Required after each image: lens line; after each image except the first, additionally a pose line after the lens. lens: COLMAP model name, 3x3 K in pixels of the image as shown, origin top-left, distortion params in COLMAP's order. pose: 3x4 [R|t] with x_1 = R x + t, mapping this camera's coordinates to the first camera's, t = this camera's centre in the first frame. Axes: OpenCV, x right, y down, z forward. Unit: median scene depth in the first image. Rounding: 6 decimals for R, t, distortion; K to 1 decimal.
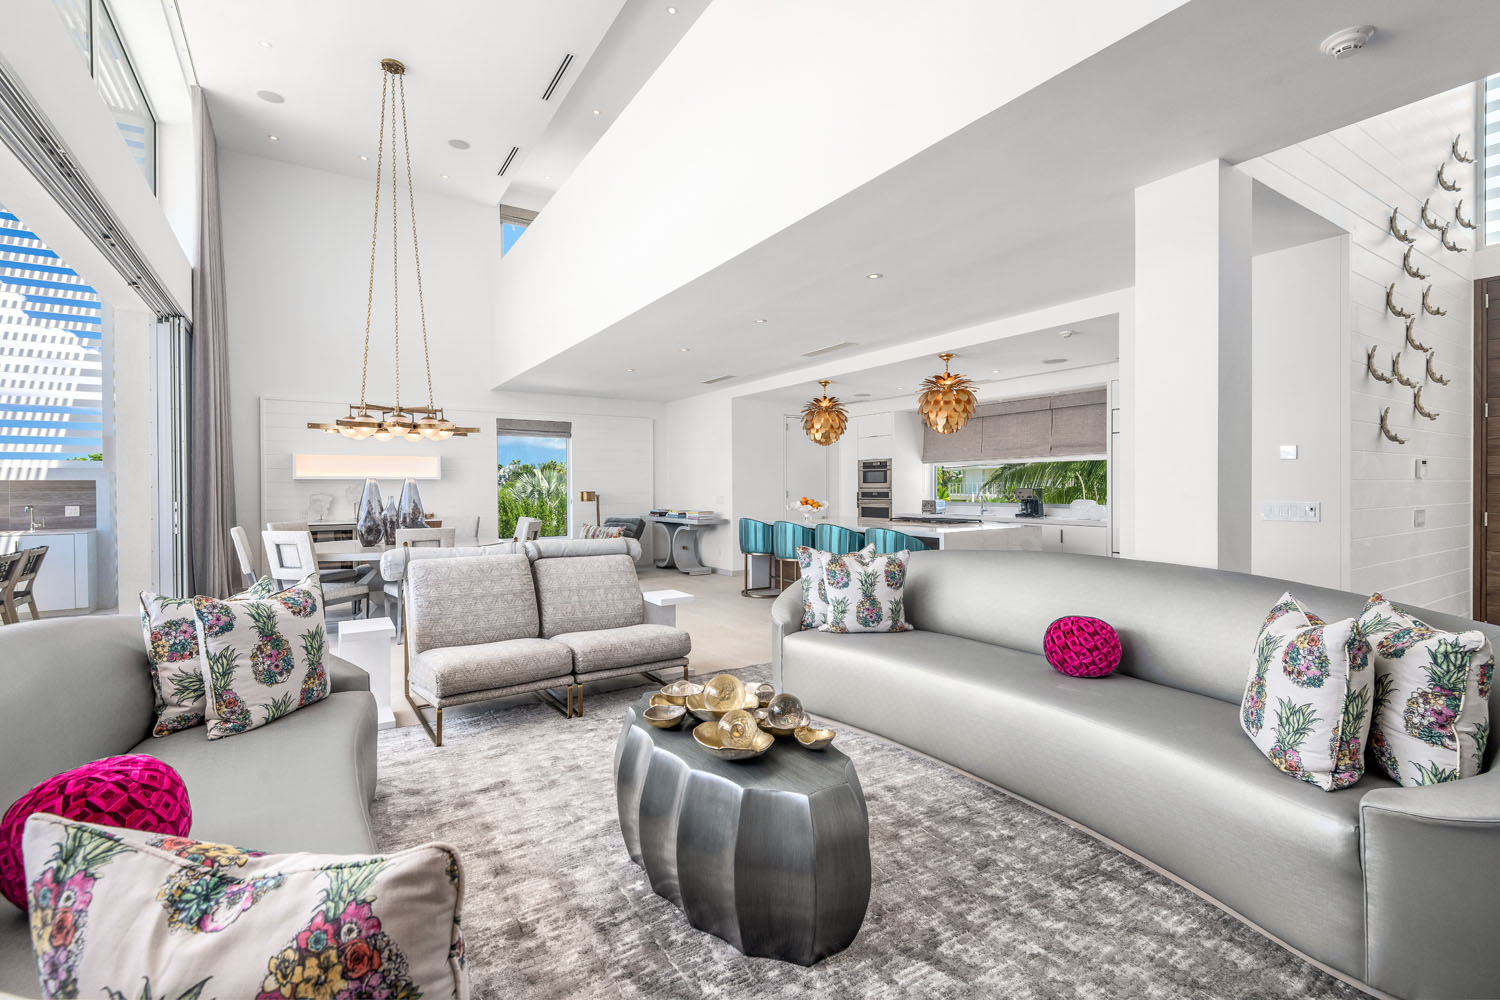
lens RADIAL K [[687.6, 0, 736.1], [0, 687.6, 499.7], [0, 0, 1]] dist [0.025594, -0.000052]
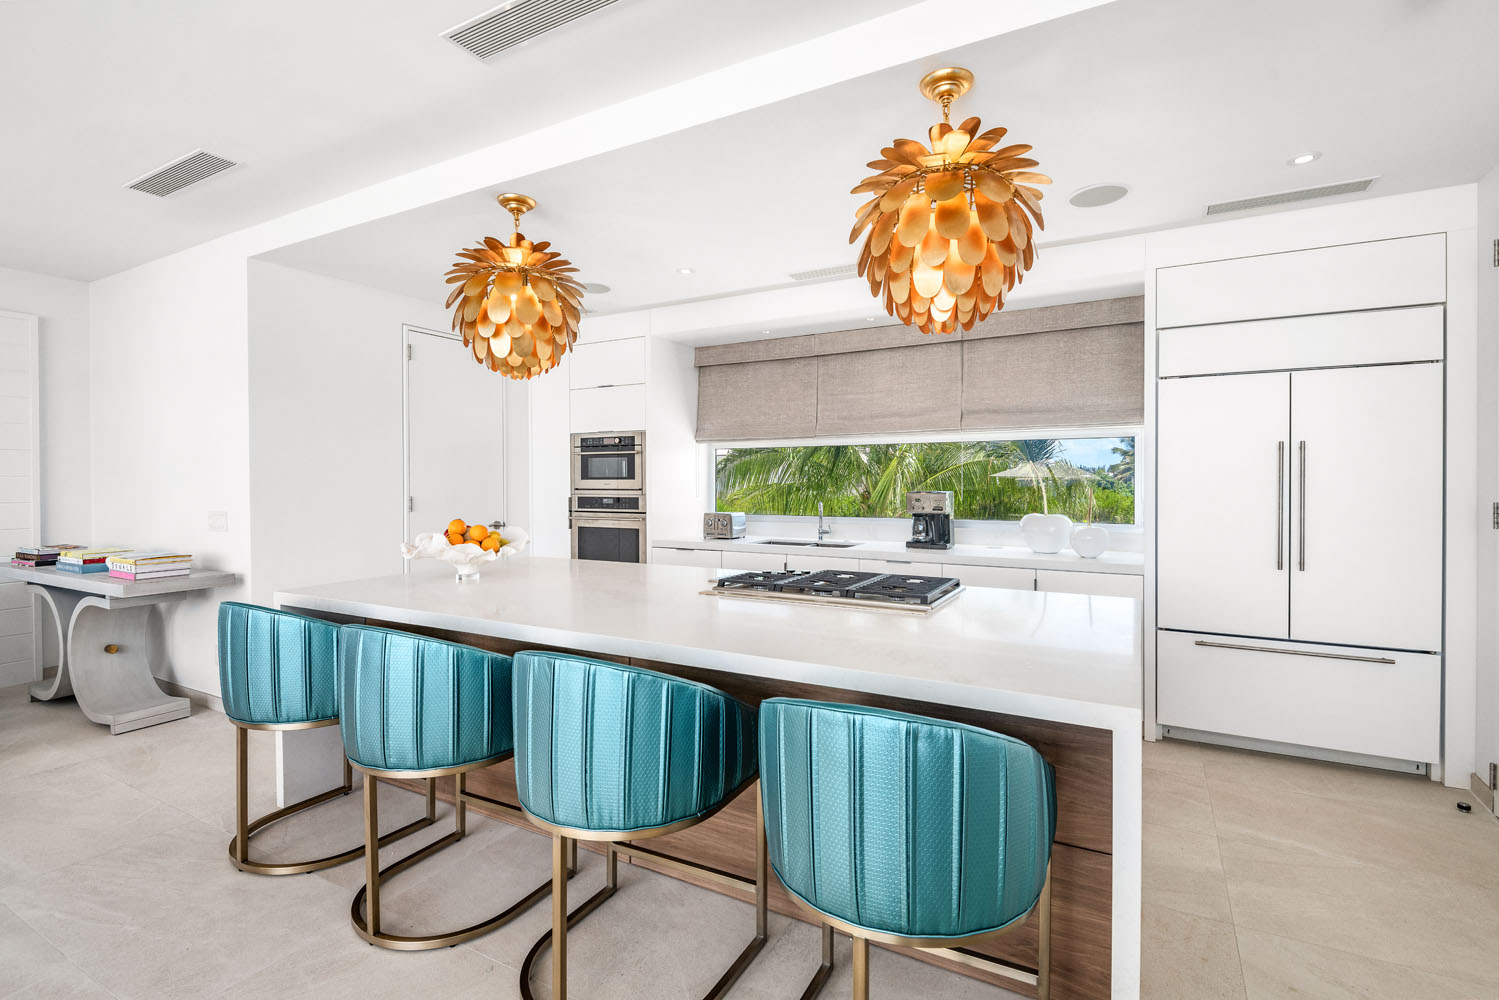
lens RADIAL K [[692.6, 0, 763.5], [0, 692.6, 486.1], [0, 0, 1]] dist [-0.004514, -0.001905]
pose [[0.863893, -0.003993, 0.503659, 0.054212], [0.008268, 0.999946, -0.006253, -0.017766], [-0.503607, 0.009566, 0.863880, 0.594127]]
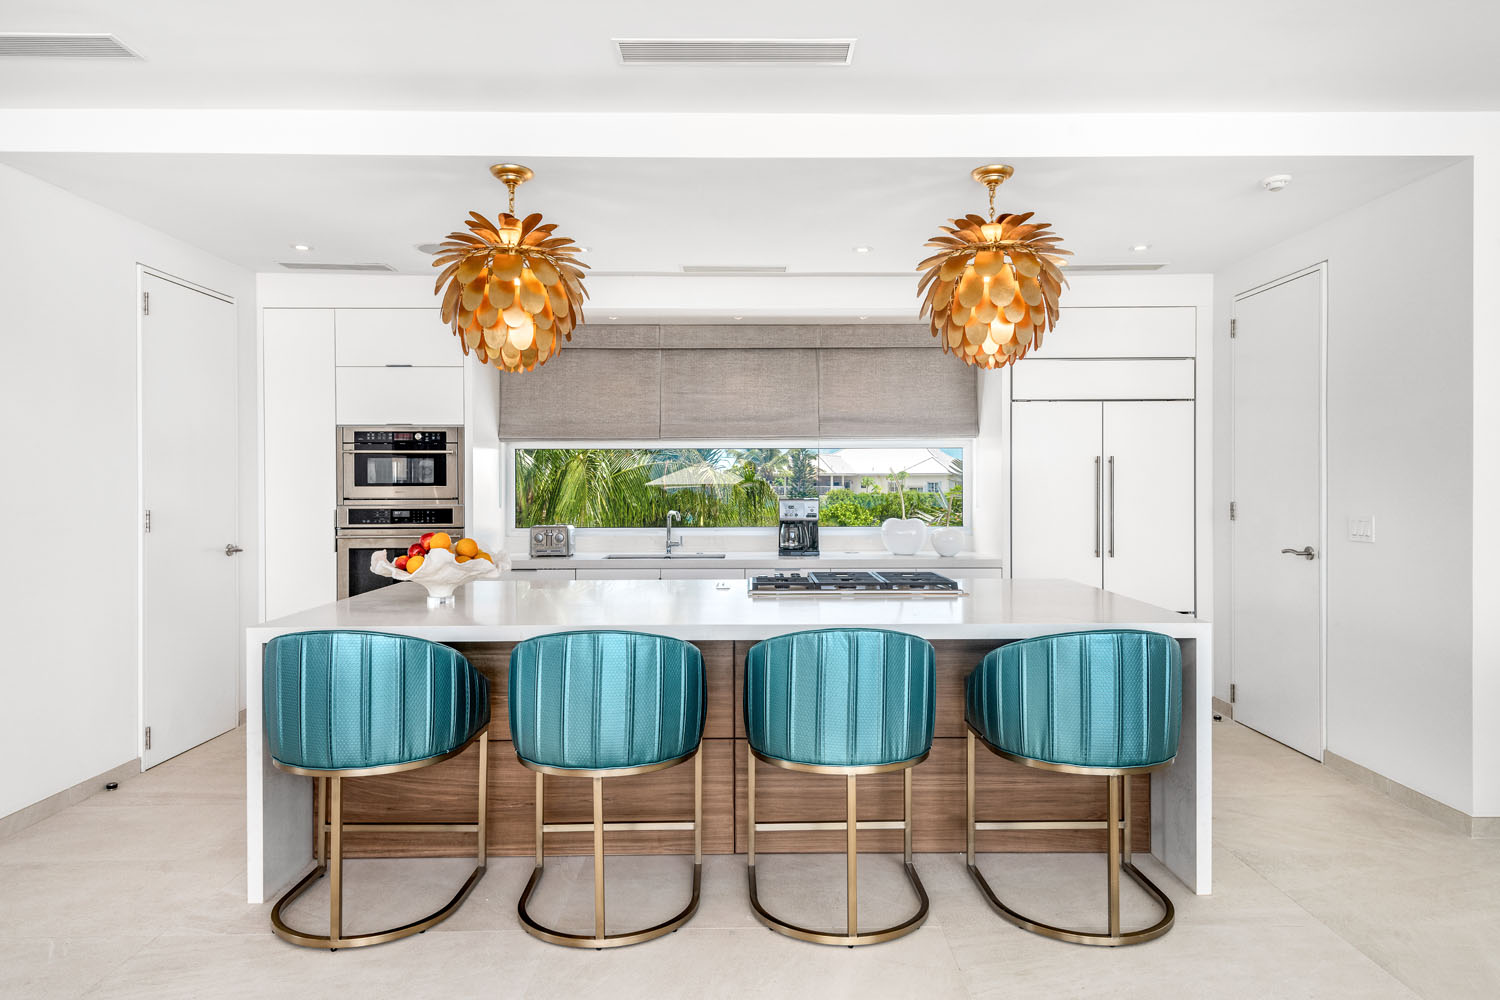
lens RADIAL K [[931.4, 0, 764.3], [0, 931.4, 493.0], [0, 0, 1]] dist [0.017163, -0.001407]
pose [[0.505521, -0.004769, 0.862801, -0.174379], [0.014819, 0.999885, -0.003156, -0.018098], [-0.862687, 0.014381, 0.505534, 0.648478]]
